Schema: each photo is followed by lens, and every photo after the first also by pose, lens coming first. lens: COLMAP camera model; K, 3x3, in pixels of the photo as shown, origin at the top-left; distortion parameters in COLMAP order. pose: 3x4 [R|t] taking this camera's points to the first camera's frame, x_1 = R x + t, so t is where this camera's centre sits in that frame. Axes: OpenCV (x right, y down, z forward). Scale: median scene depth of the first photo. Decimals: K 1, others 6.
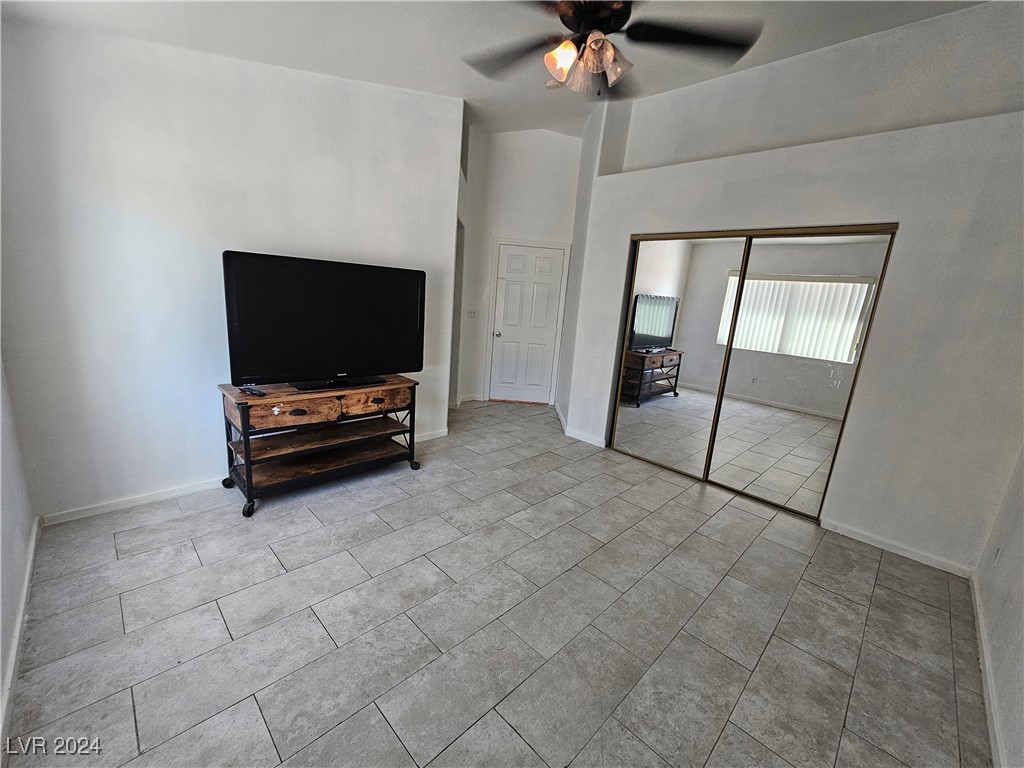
lens RADIAL K [[420.1, 0, 510.3], [0, 420.1, 388.5], [0, 0, 1]] dist [-0.002797, 0.000810]
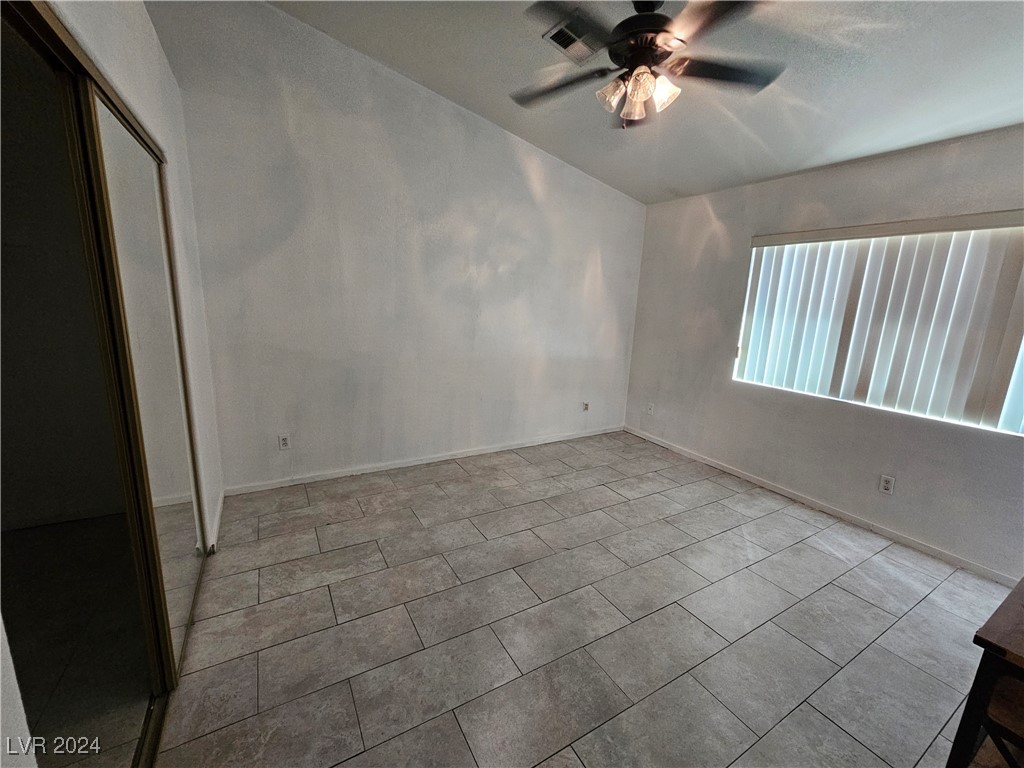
lens RADIAL K [[420.1, 0, 510.6], [0, 420.1, 385.7], [0, 0, 1]] dist [-0.002797, 0.000810]
pose [[-0.960259, -0.166049, 0.224343, 0.116230], [-0.055283, 0.901010, 0.430261, -0.466234], [-0.273580, 0.400760, -0.874383, 2.039555]]
